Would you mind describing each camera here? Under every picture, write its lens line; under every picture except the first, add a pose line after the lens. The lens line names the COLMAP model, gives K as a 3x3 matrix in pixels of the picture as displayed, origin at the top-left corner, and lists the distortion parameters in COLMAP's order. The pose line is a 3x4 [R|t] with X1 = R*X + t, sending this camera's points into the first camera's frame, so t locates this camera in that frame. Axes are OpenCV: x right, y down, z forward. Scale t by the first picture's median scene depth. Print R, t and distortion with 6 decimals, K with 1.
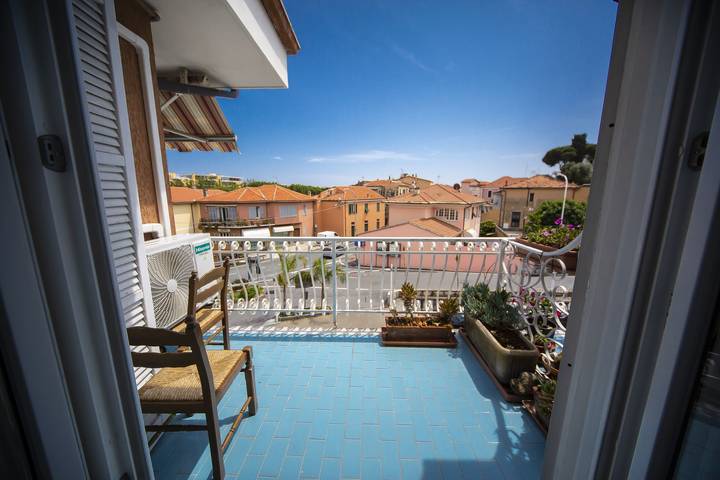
lens RADIAL K [[251.9, 0, 360.0], [0, 251.9, 240.0], [0, 0, 1]] dist [-0.000798, -0.000051]
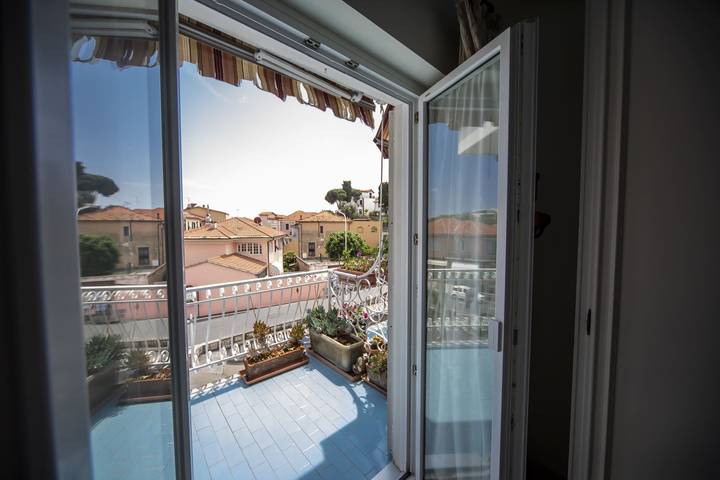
lens RADIAL K [[262.4, 0, 360.0], [0, 262.4, 240.0], [0, 0, 1]] dist [-0.000199, -0.000009]
pose [[0.740442, -0.038723, 0.671004, -0.246891], [0.126099, 0.988615, -0.082095, -0.026196], [-0.660185, 0.145400, 0.736895, -0.173660]]
